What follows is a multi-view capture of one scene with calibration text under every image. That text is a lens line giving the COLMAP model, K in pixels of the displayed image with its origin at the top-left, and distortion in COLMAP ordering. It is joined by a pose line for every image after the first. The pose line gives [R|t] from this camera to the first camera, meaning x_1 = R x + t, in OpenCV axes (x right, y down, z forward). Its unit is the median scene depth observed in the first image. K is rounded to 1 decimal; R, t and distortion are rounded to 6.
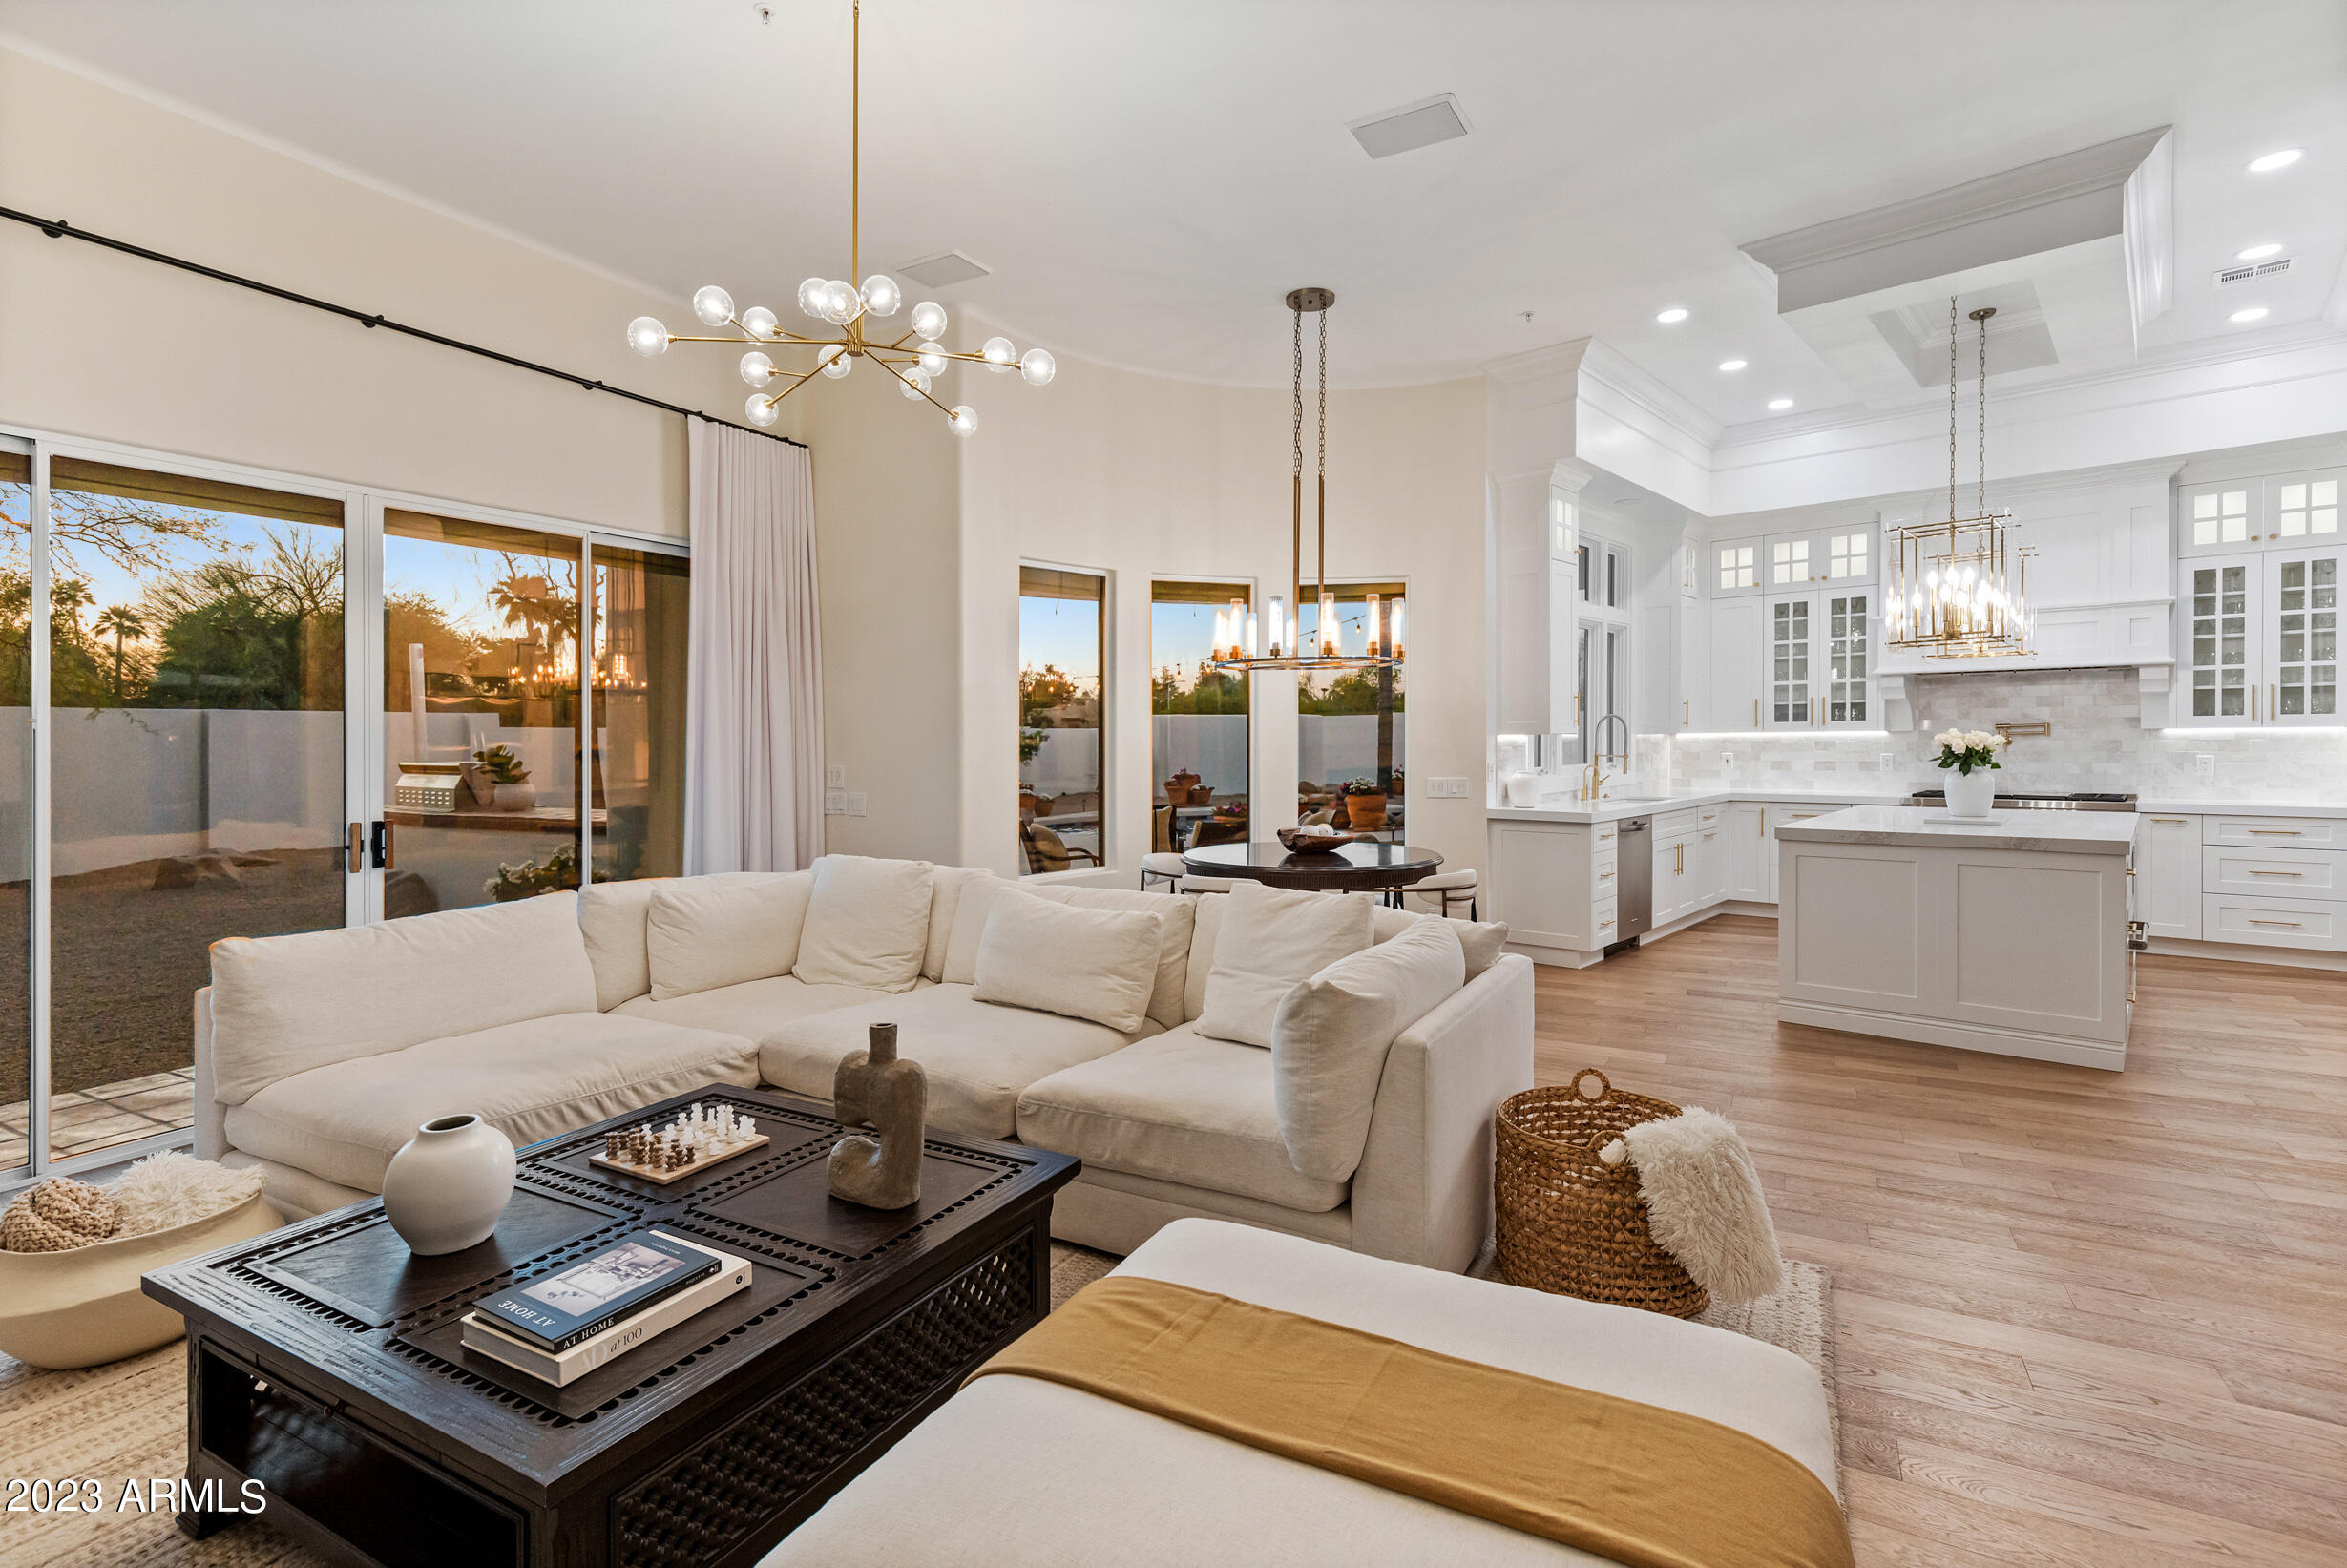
lens RADIAL K [[1101.4, 0, 1184.1], [0, 1101.4, 767.0], [0, 0, 1]] dist [0.004988, 0.000632]
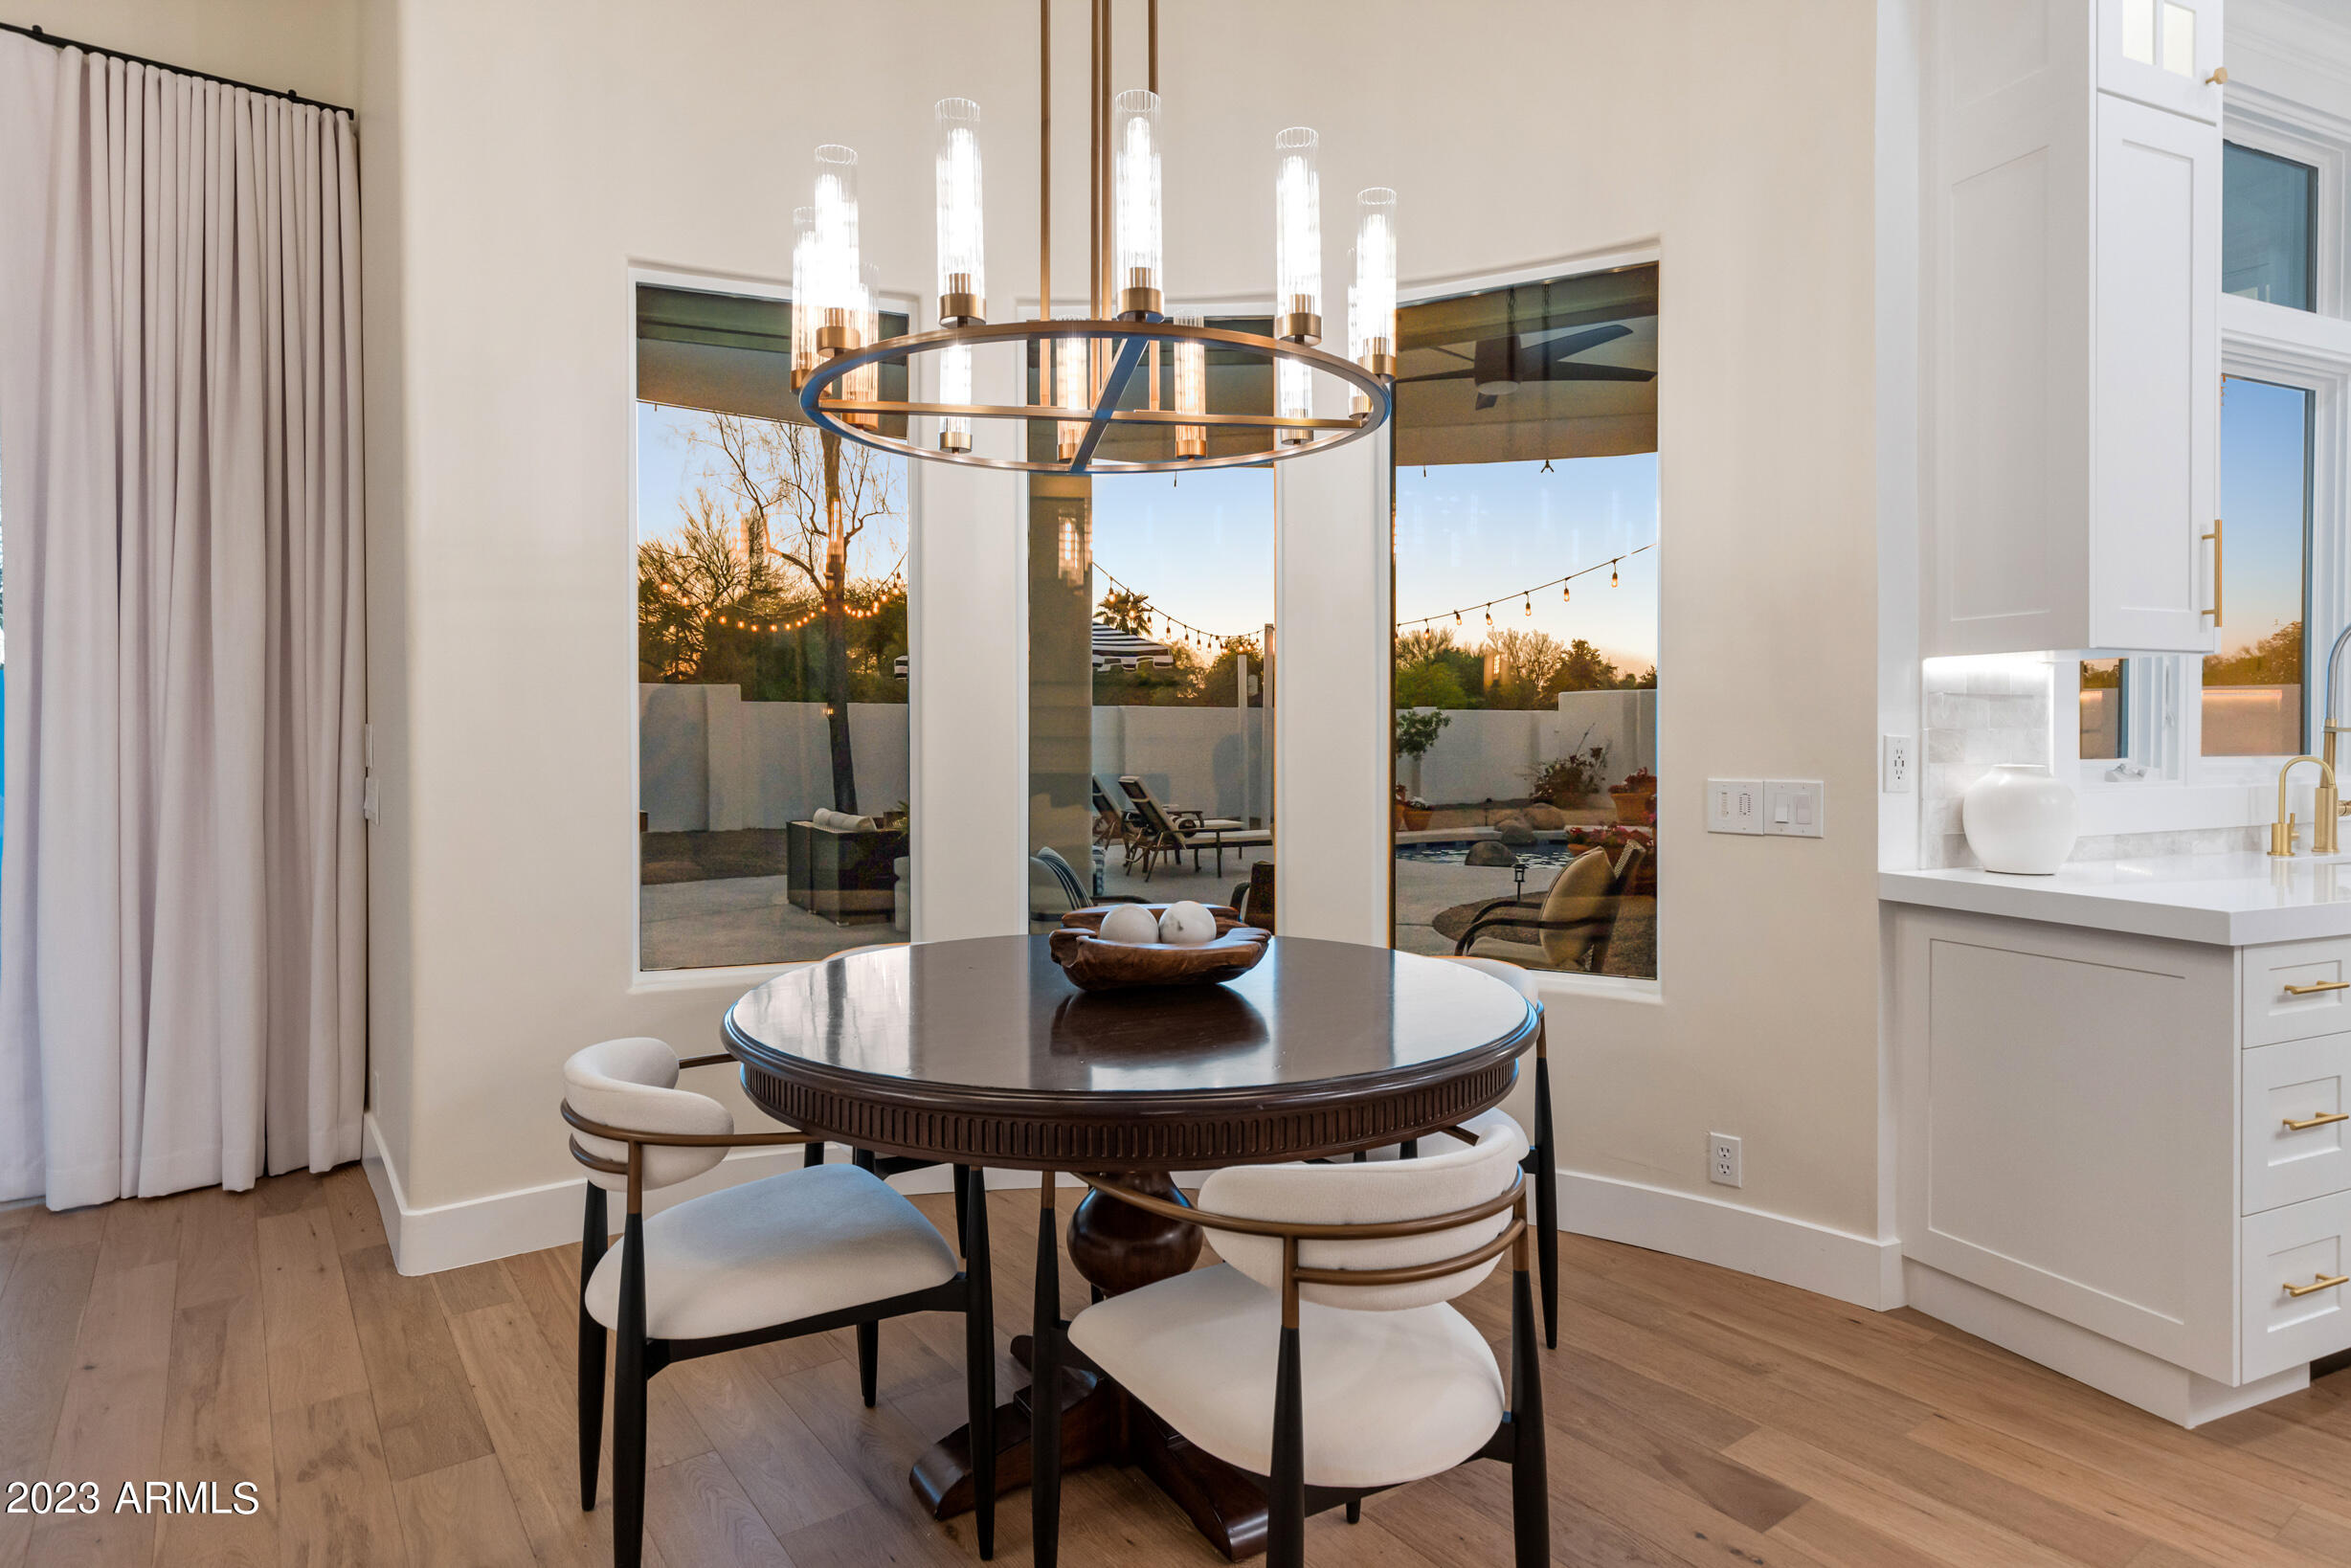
lens RADIAL K [[1296.3, 0, 1198.2], [0, 1296.3, 743.4], [0, 0, 1]] dist [0.007492, 0.003566]
pose [[0.914981, 0.012482, -0.403304, 0.211649], [-0.019456, 0.999724, -0.013197, 0.006199], [0.403027, 0.019922, 0.914971, 0.471614]]
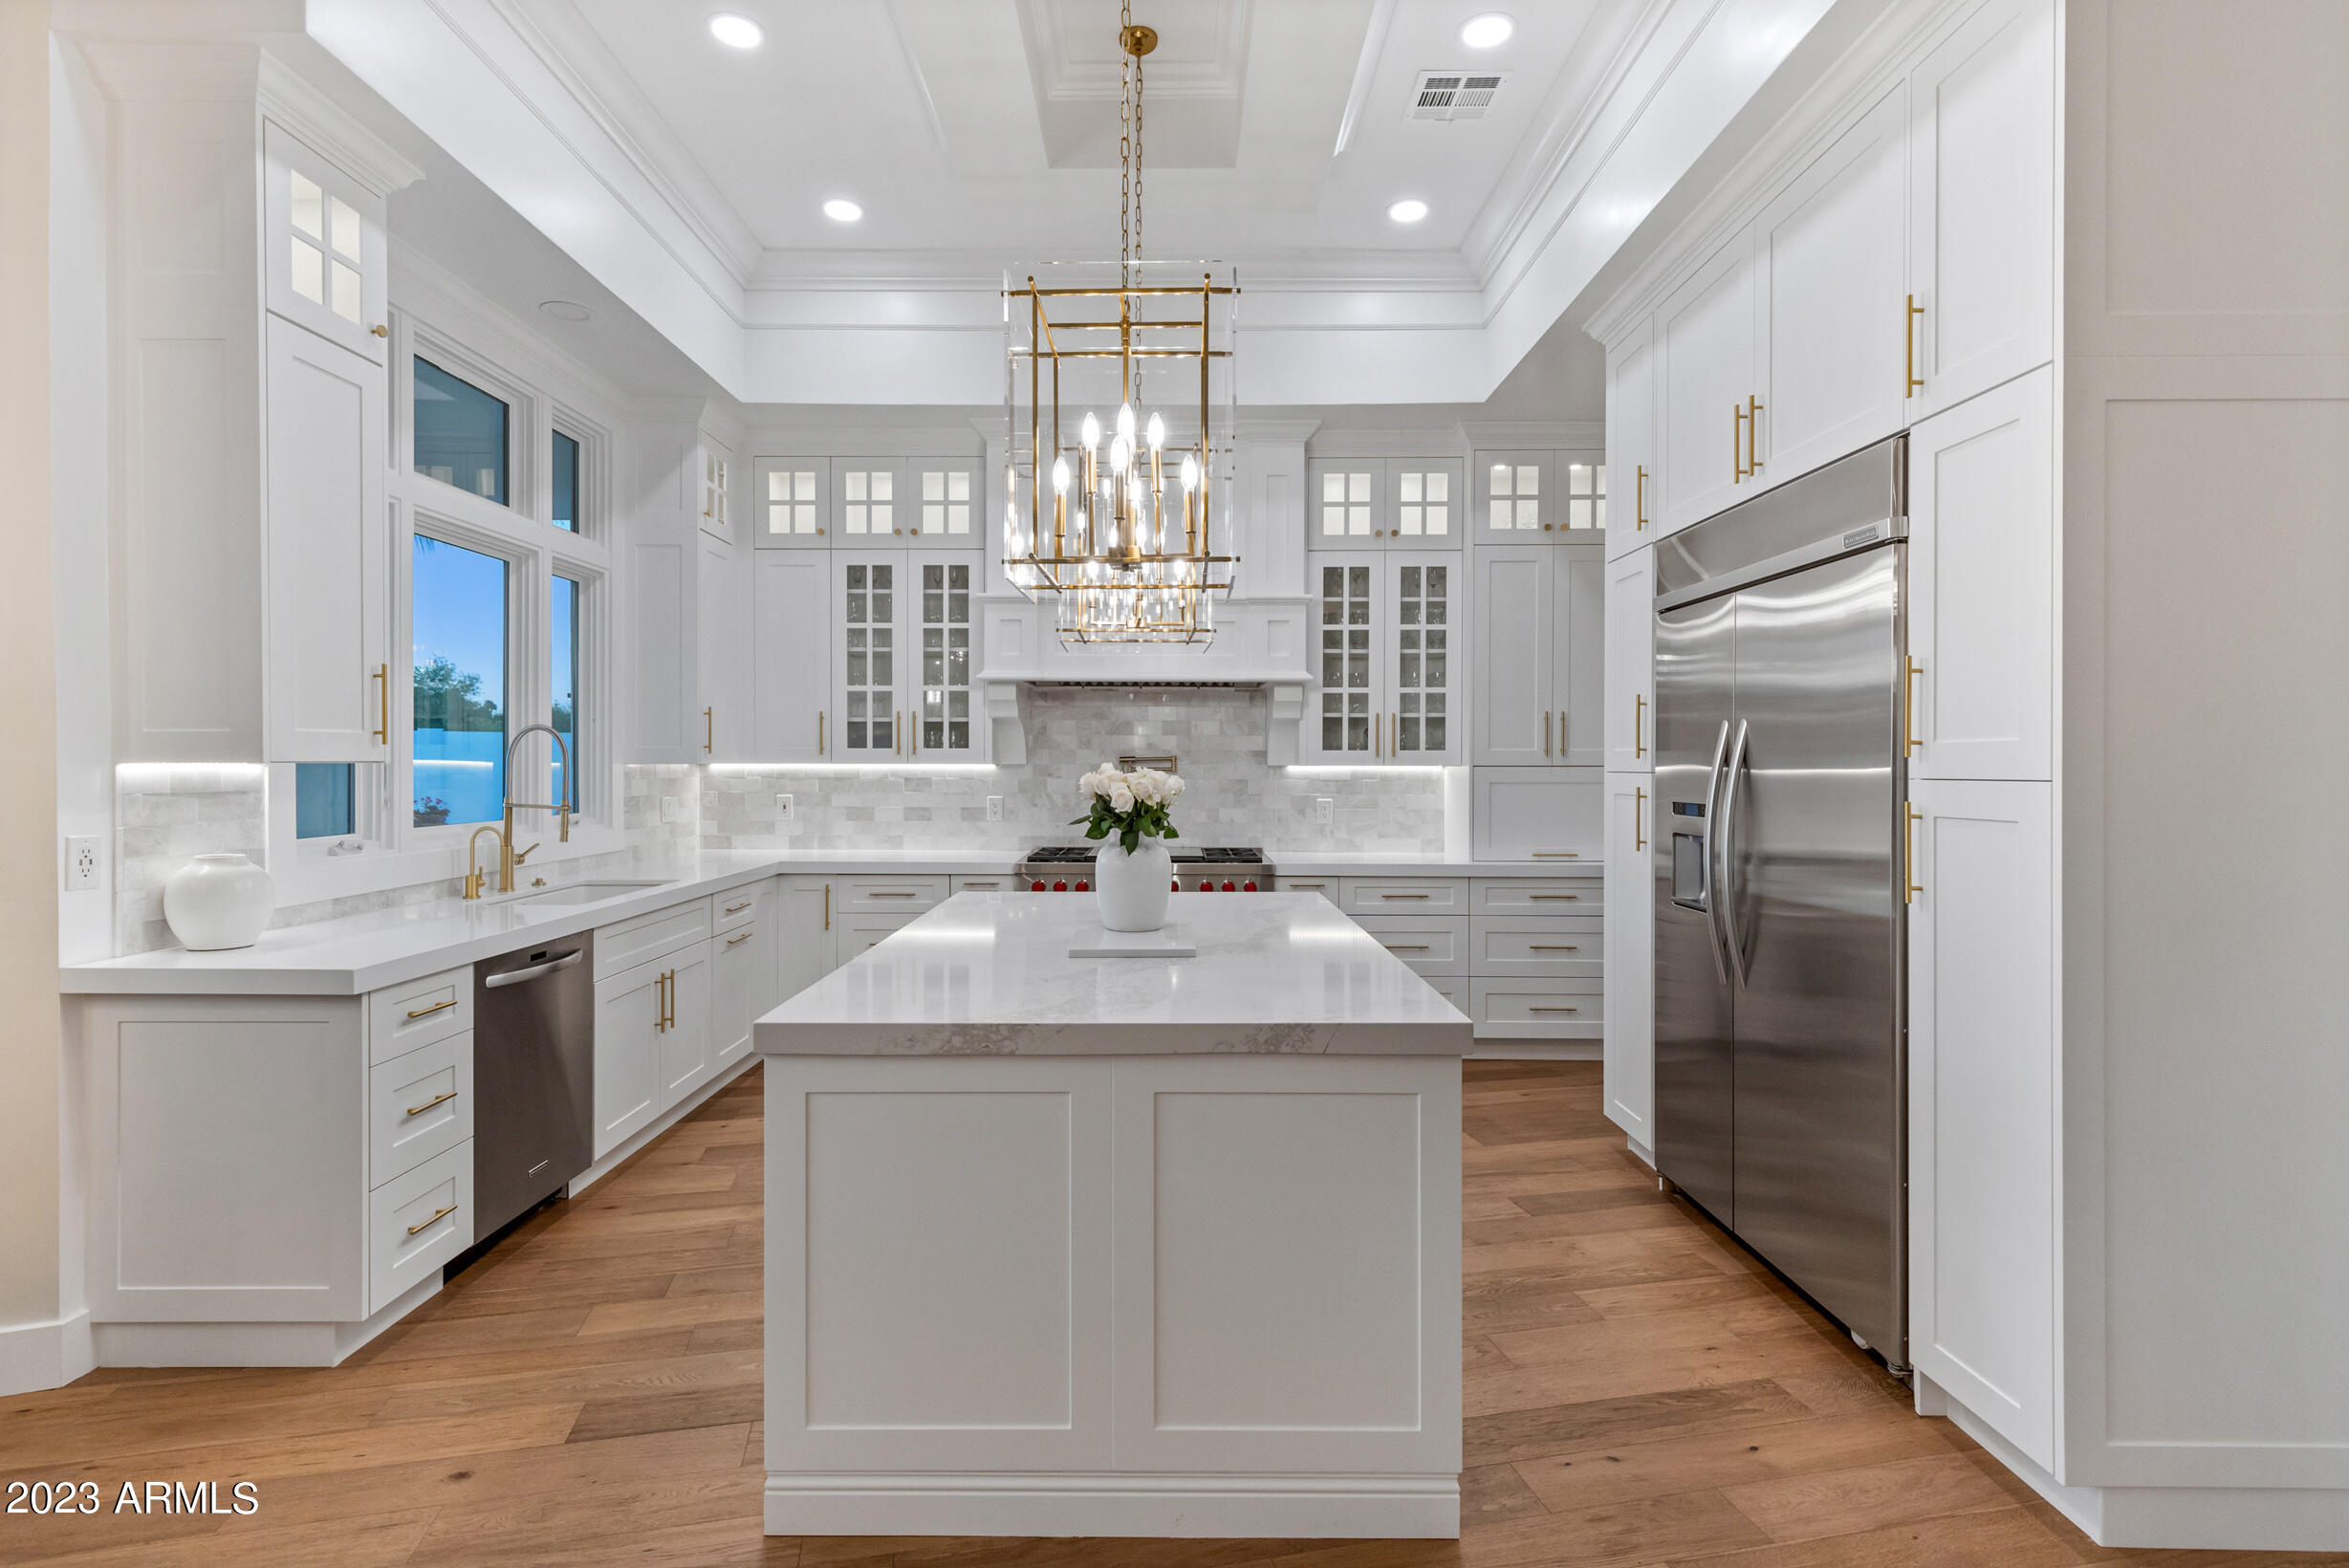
lens RADIAL K [[1102.4, 0, 1157.8], [0, 1102.4, 765.1], [0, 0, 1]] dist [0.004988, 0.000632]
pose [[0.751737, 0.010883, 0.659373, 0.265269], [0.006580, 0.999690, -0.024002, -0.015194], [-0.659430, 0.022382, 0.751433, 0.425586]]
